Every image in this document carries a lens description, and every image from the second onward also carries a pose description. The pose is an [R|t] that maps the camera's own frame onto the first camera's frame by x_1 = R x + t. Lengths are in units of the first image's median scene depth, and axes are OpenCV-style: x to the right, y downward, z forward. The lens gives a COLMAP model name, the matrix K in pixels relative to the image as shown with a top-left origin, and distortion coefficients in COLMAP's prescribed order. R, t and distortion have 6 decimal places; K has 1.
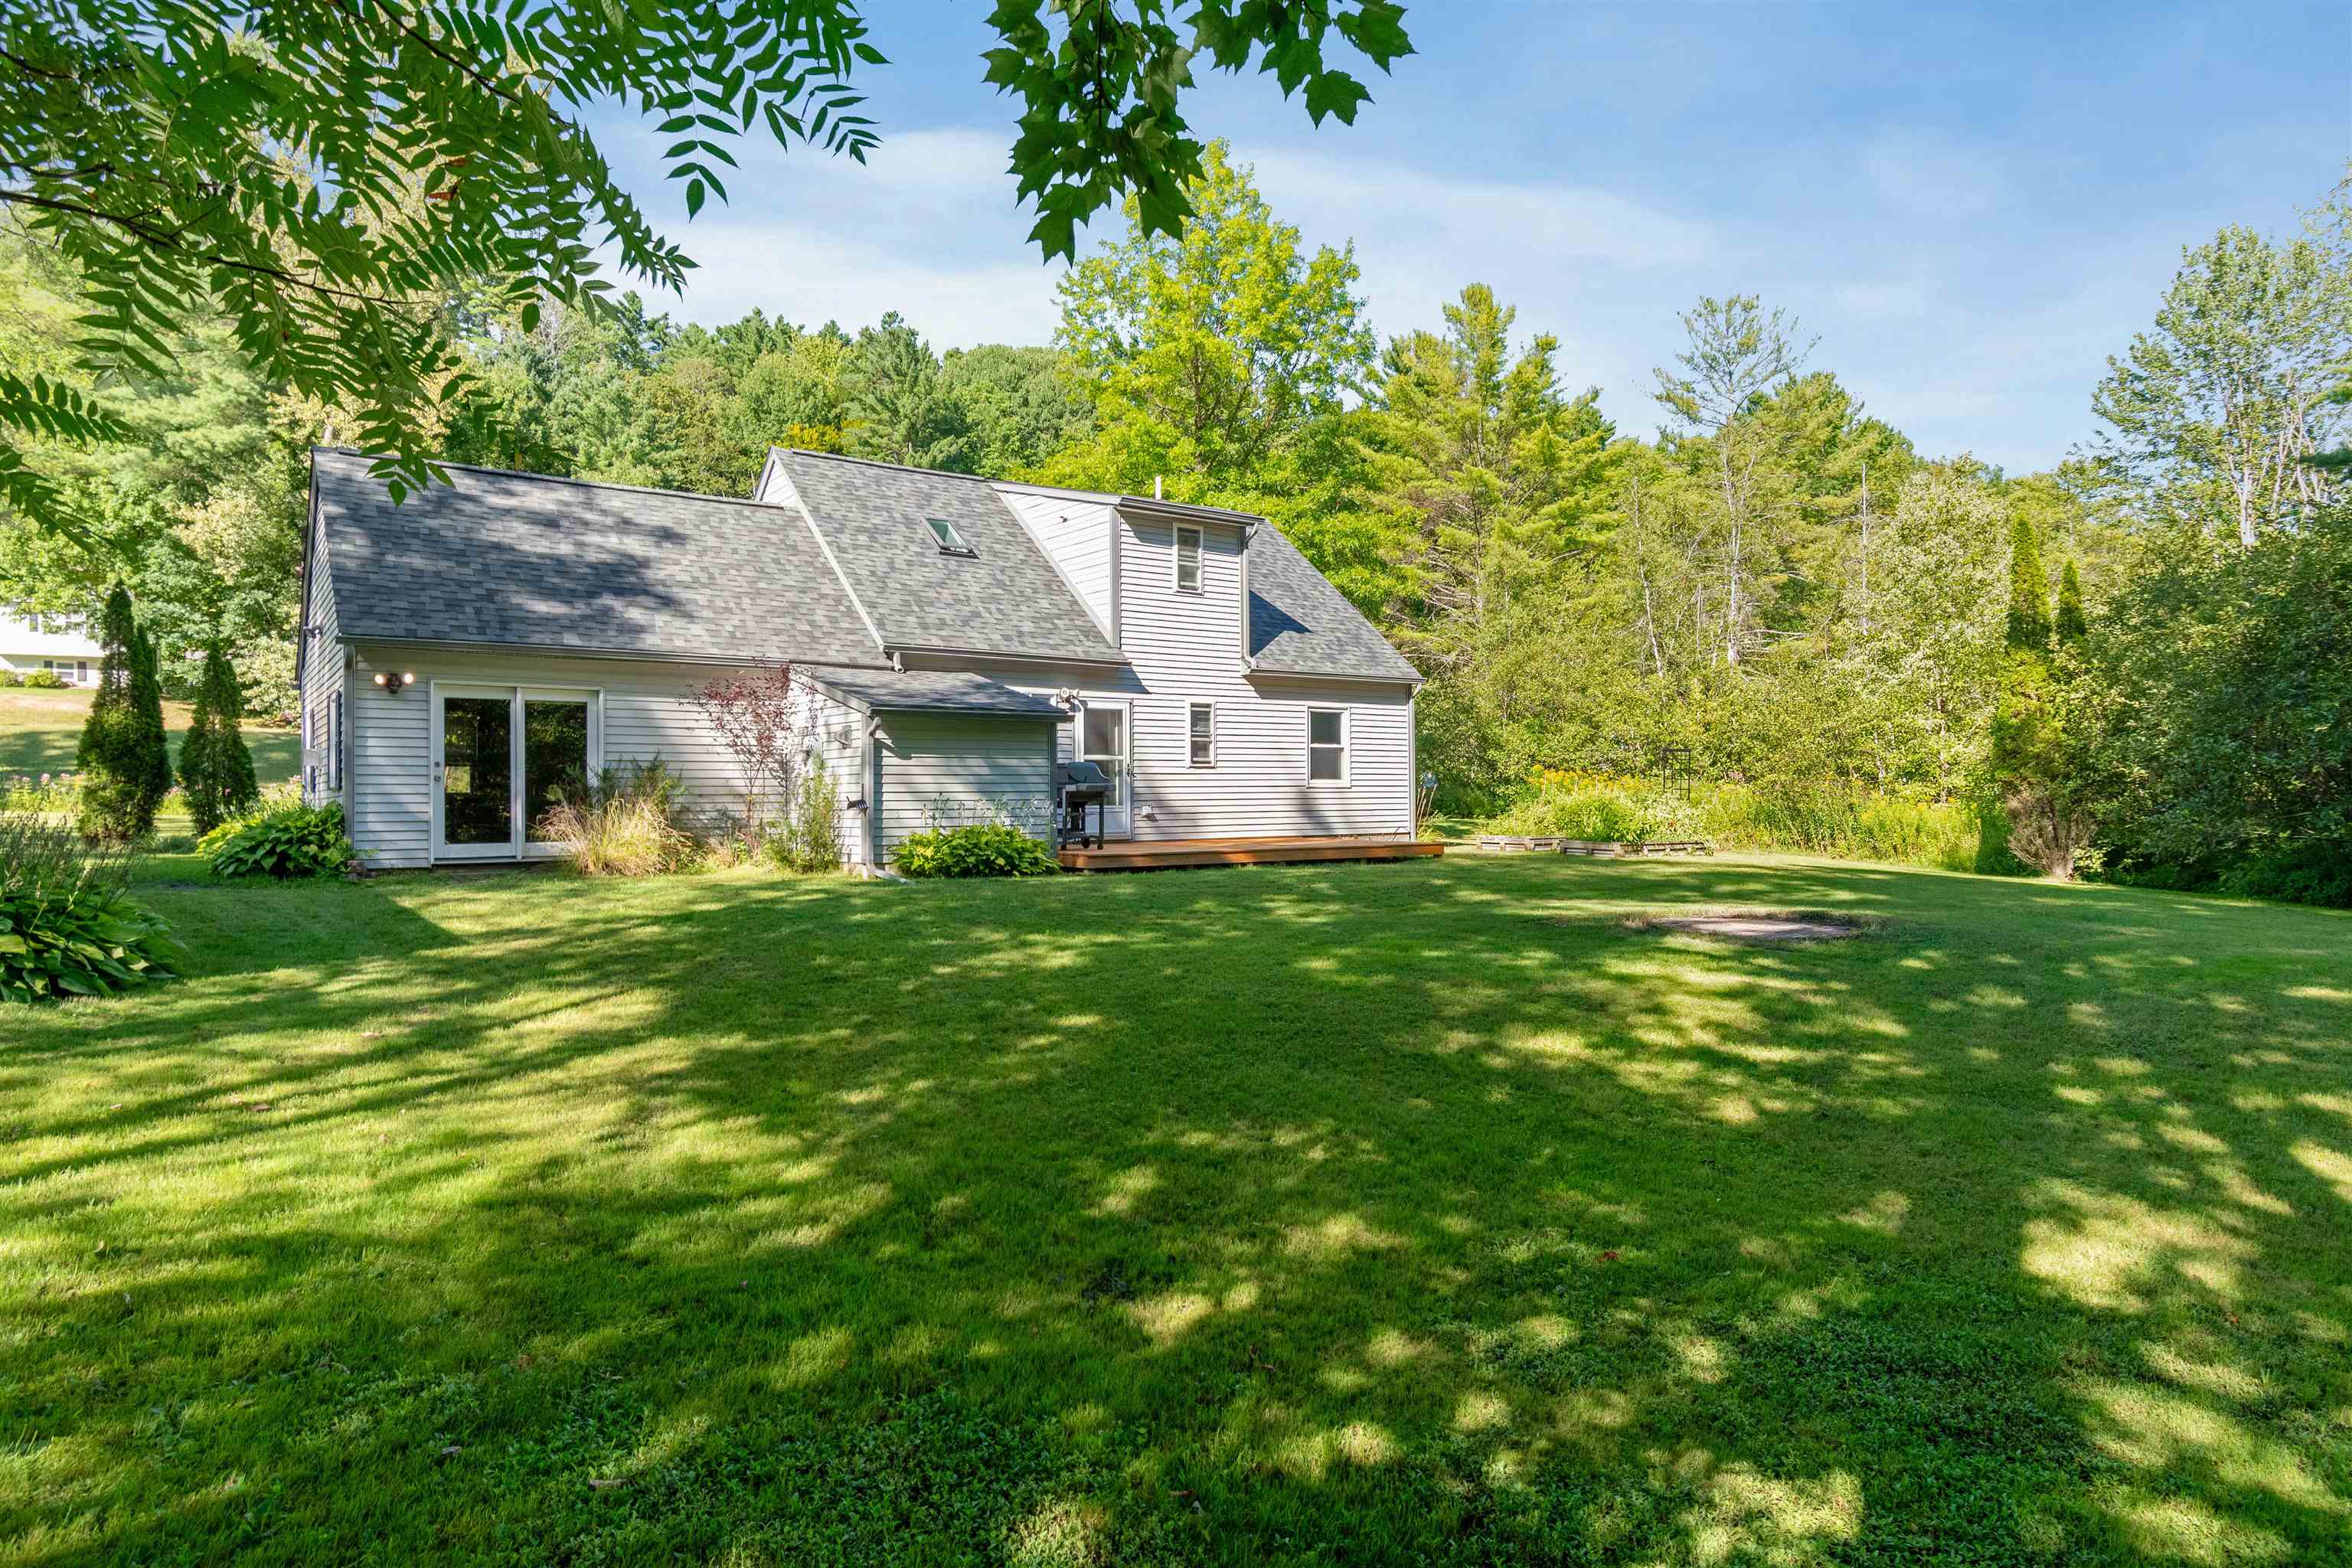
lens RADIAL K [[1390.7, 0, 1185.1], [0, 1390.7, 795.0], [0, 0, 1]] dist [0.001086, 0.000857]
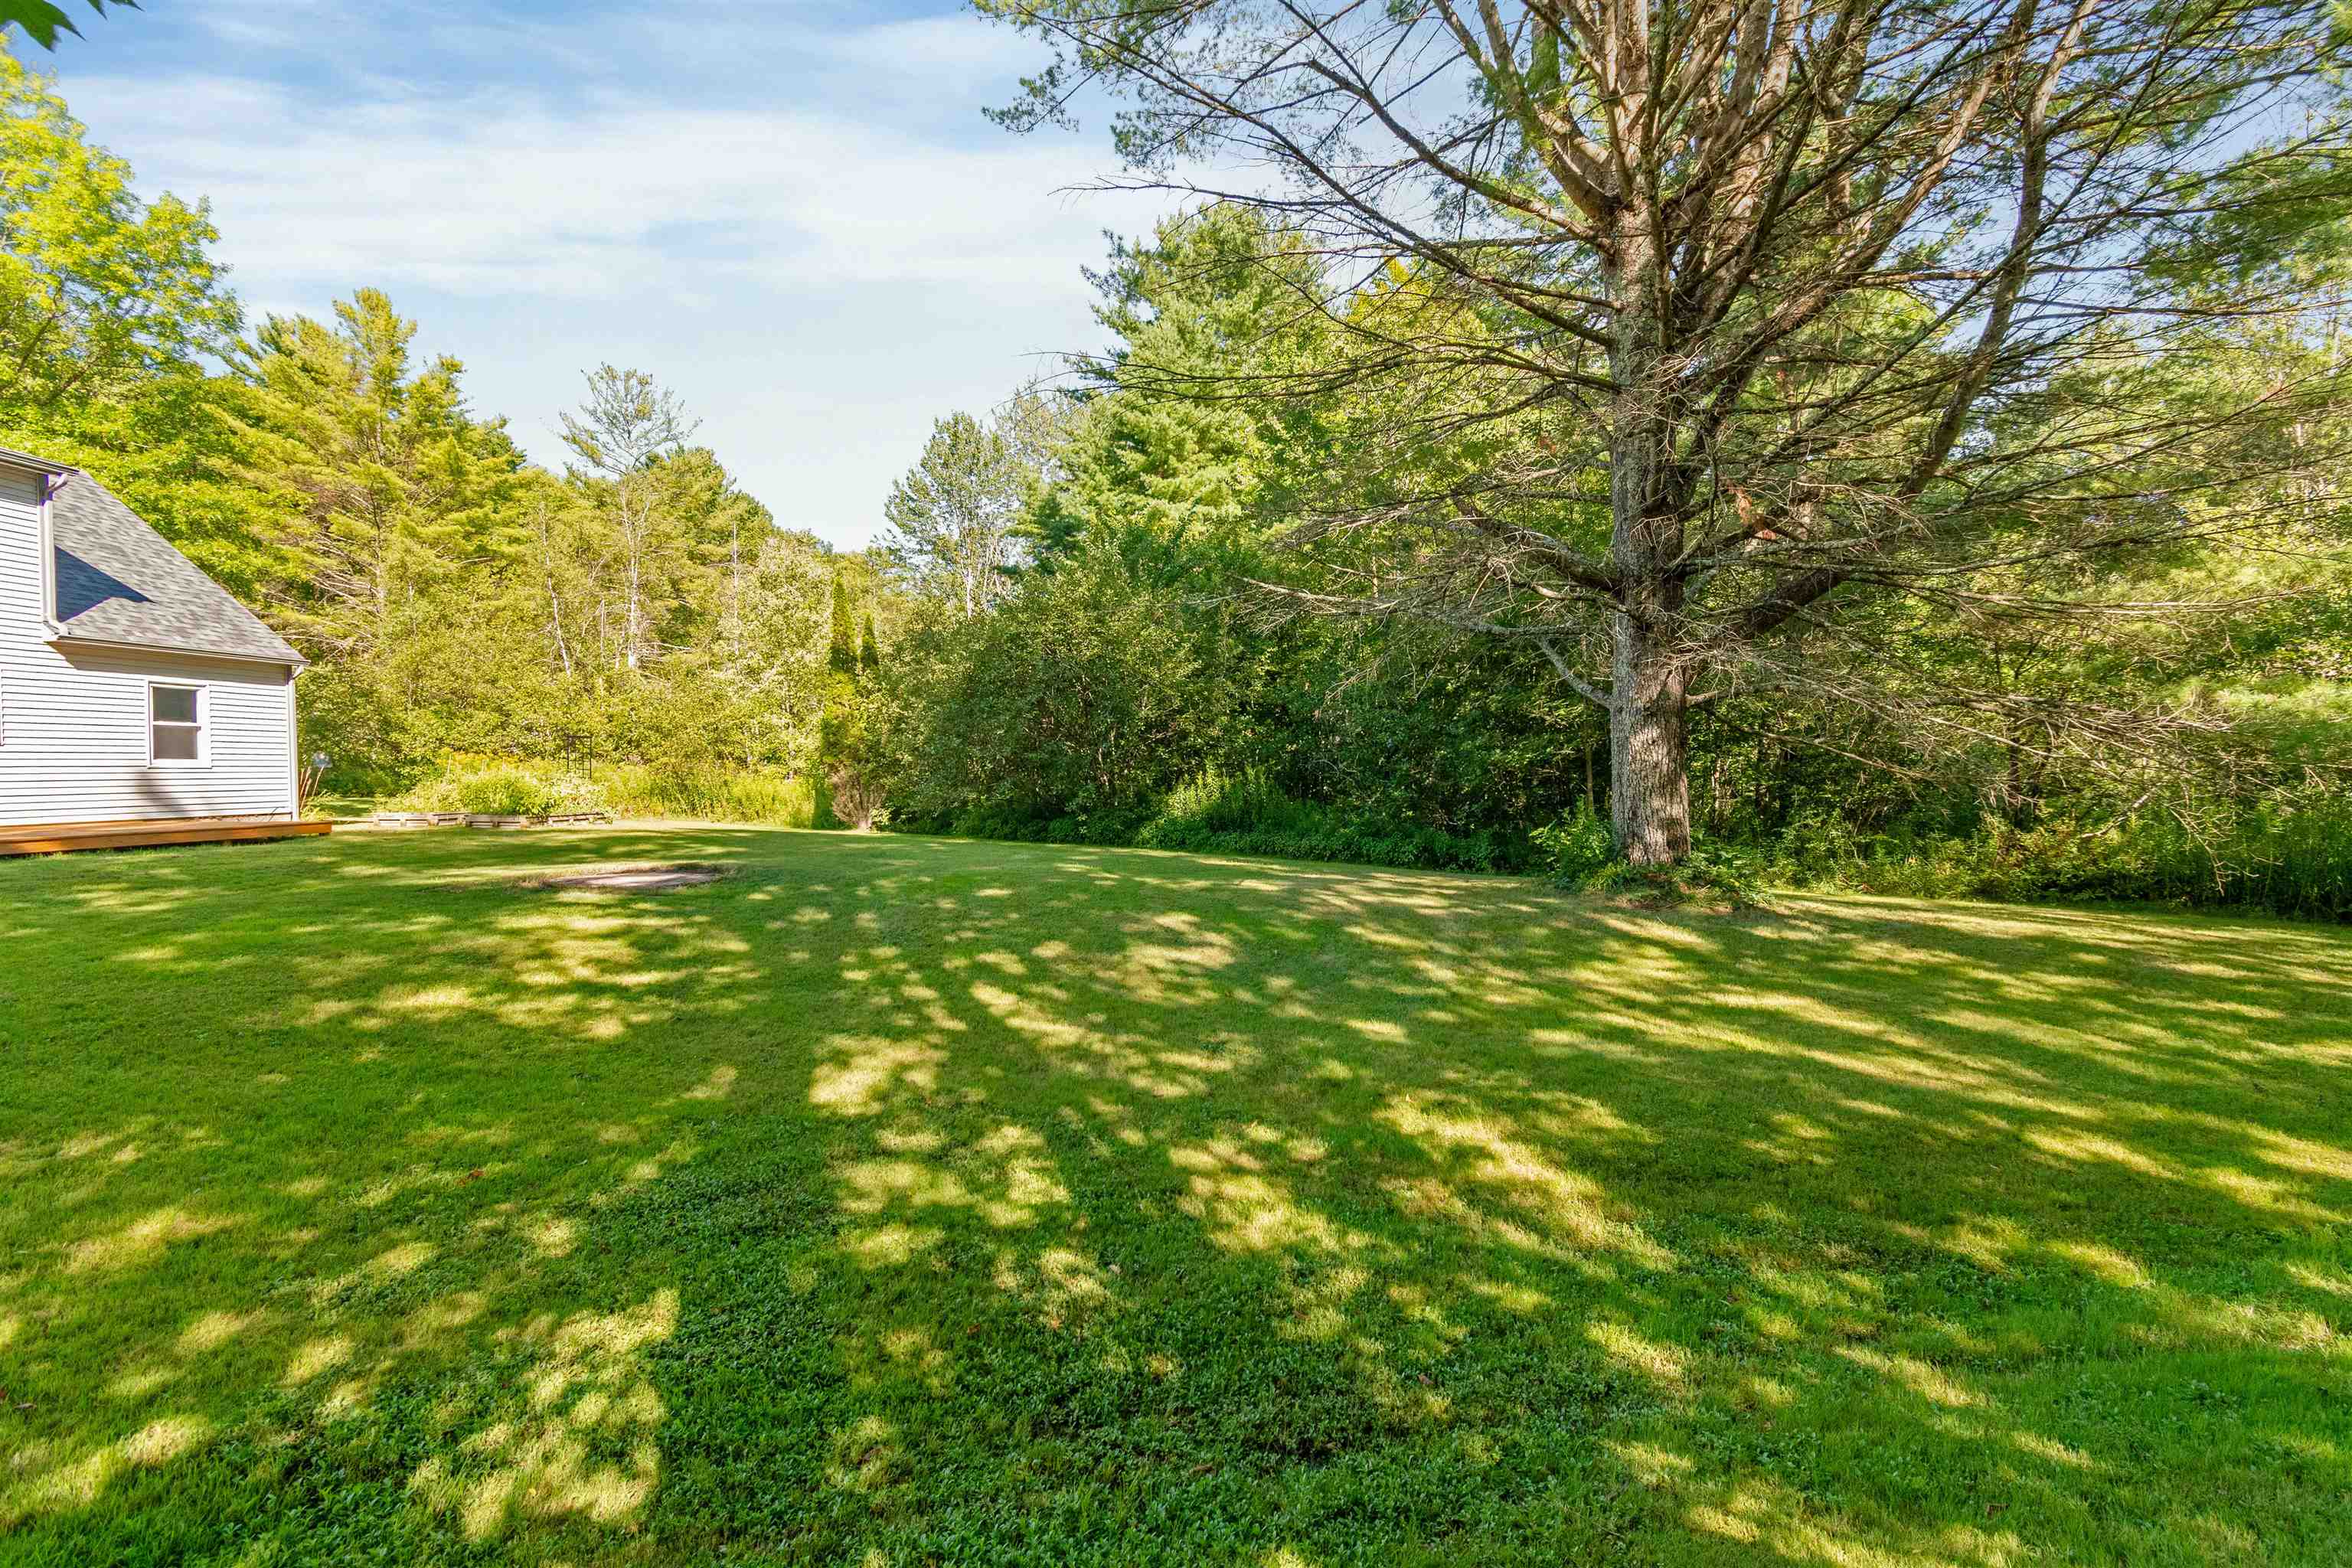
lens RADIAL K [[1067.8, 0, 1196.3], [0, 1067.8, 789.4], [0, 0, 1]] dist [0.000726, -0.001478]
pose [[0.655317, -0.014516, 0.755215, 0.008806], [0.003767, 0.999866, 0.015950, 0.000494], [-0.755345, -0.007607, 0.655283, -0.005565]]
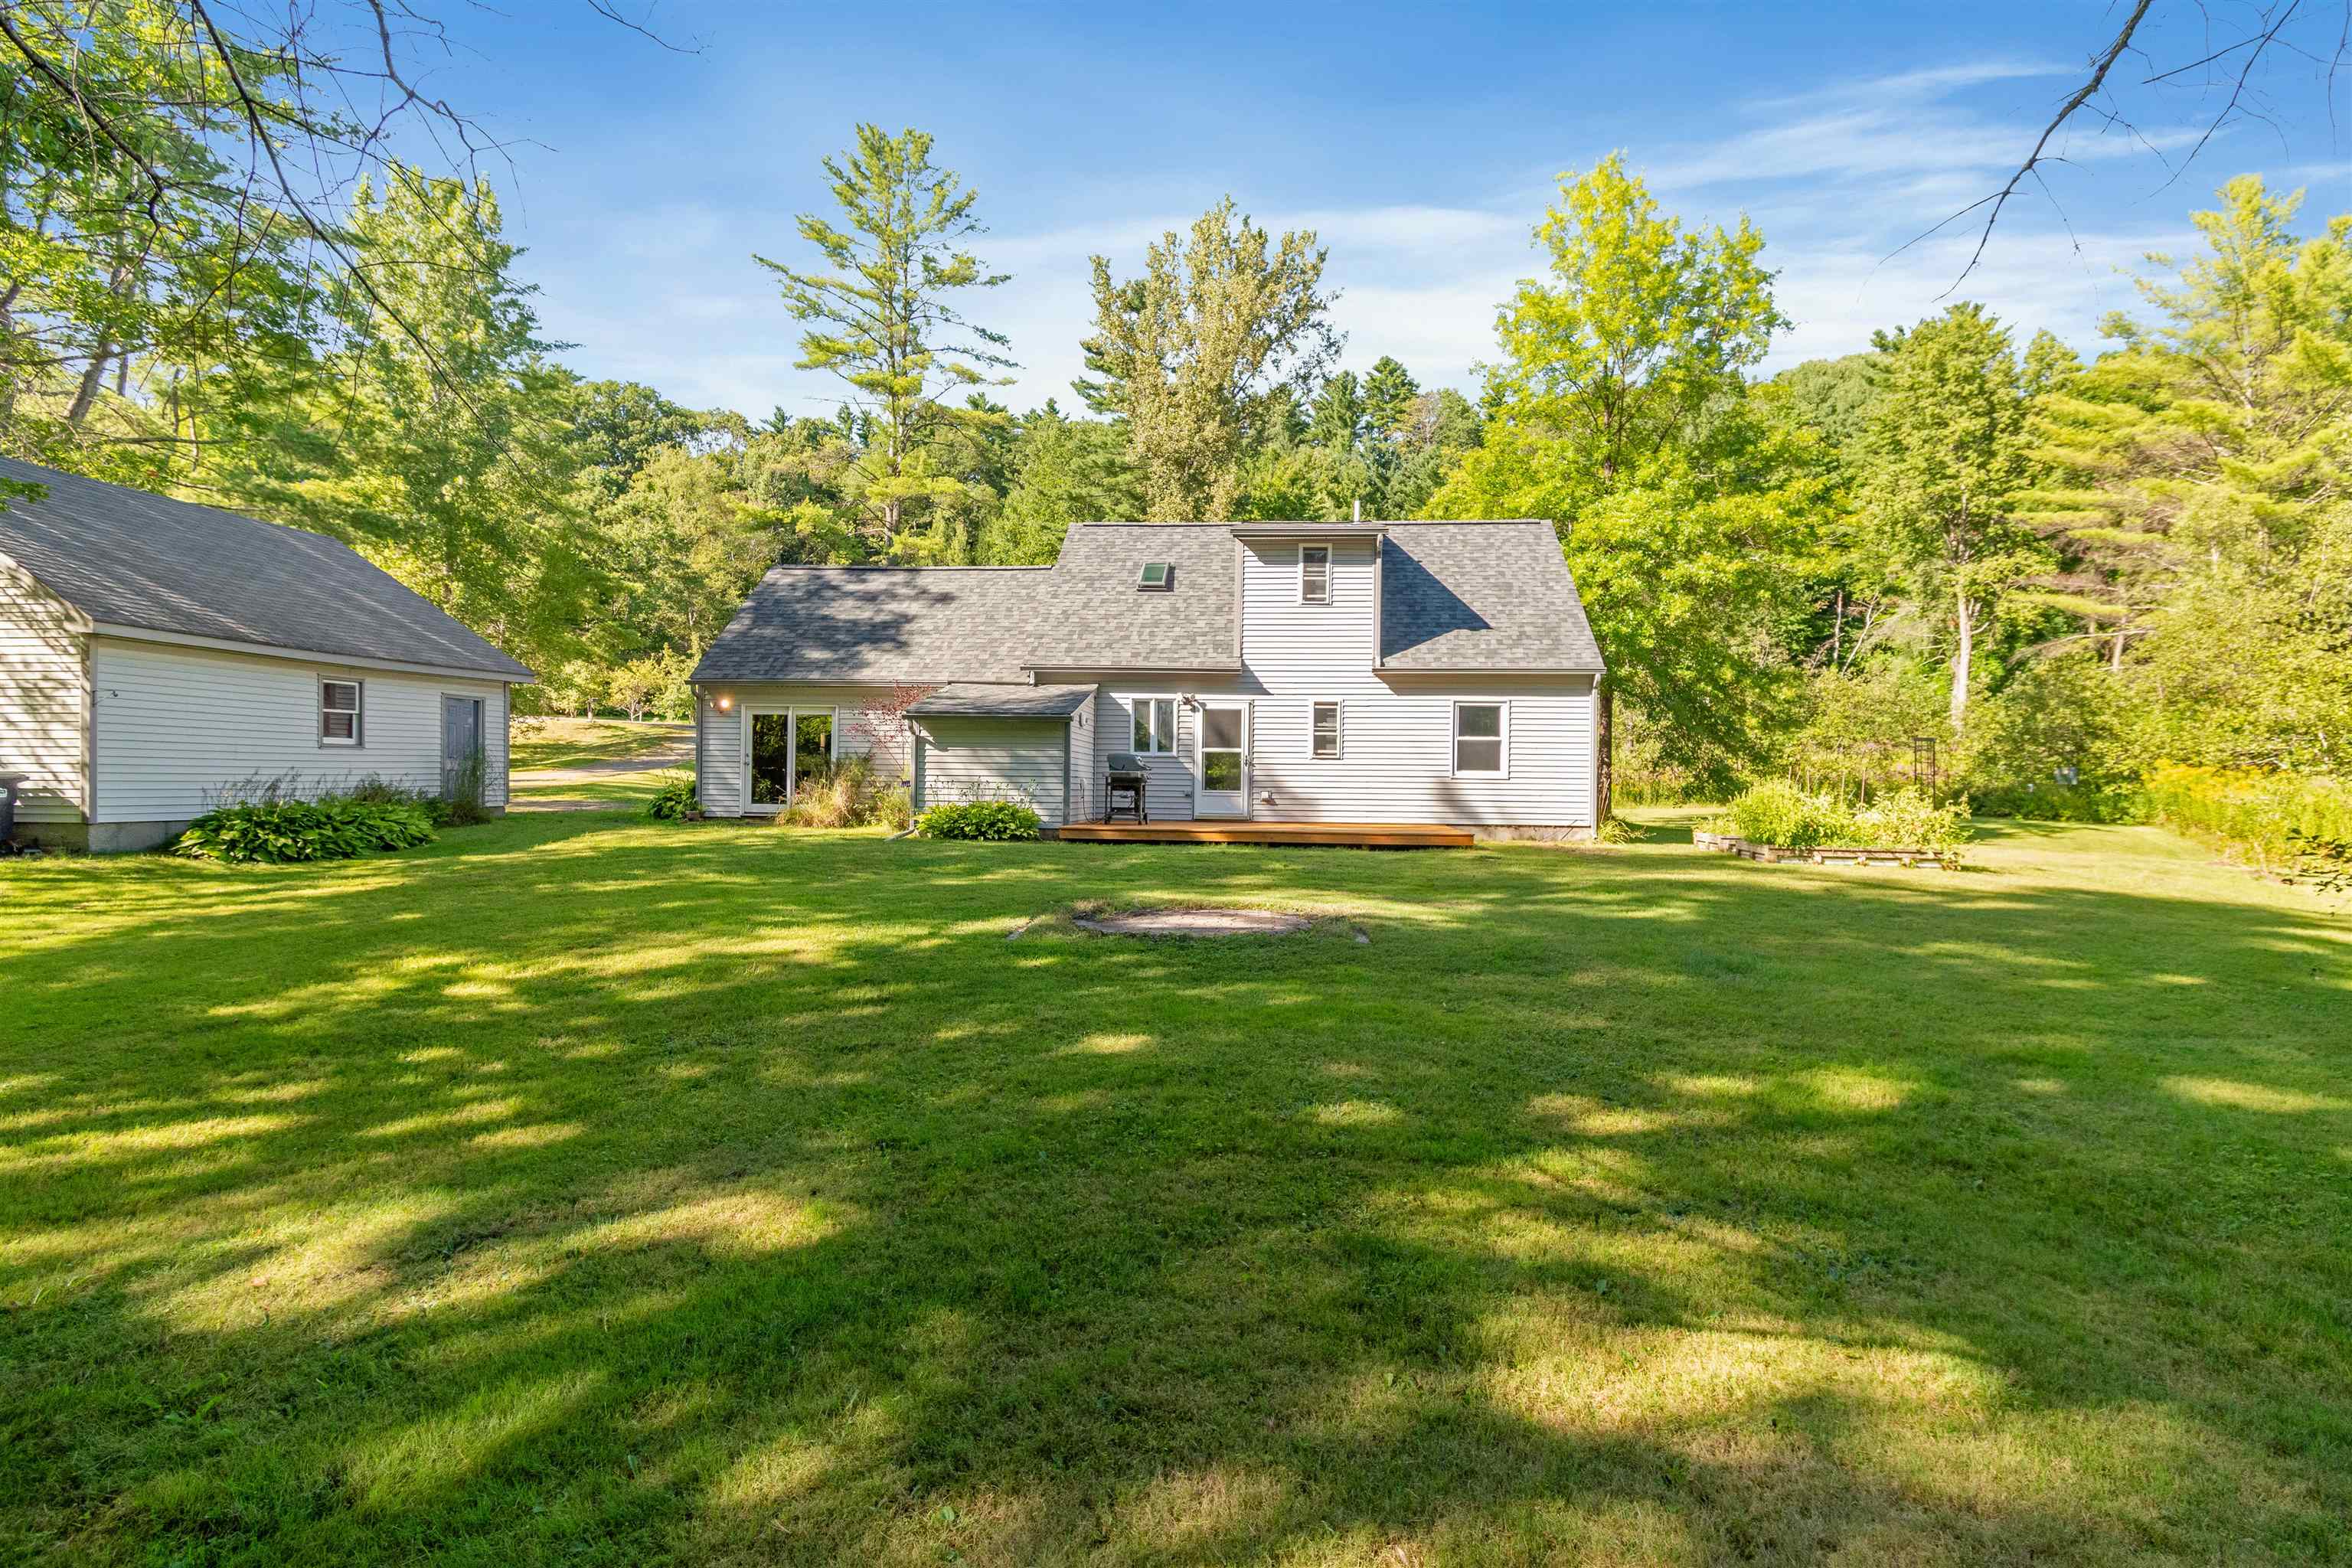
lens RADIAL K [[1144.1, 0, 1184.0], [0, 1144.1, 788.5], [0, 0, 1]] dist [0.001050, -0.001773]
pose [[0.754026, 0.018900, -0.656572, 0.615736], [-0.016407, 0.999816, 0.009938, -0.003618], [0.656639, 0.003279, 0.754198, 0.263368]]
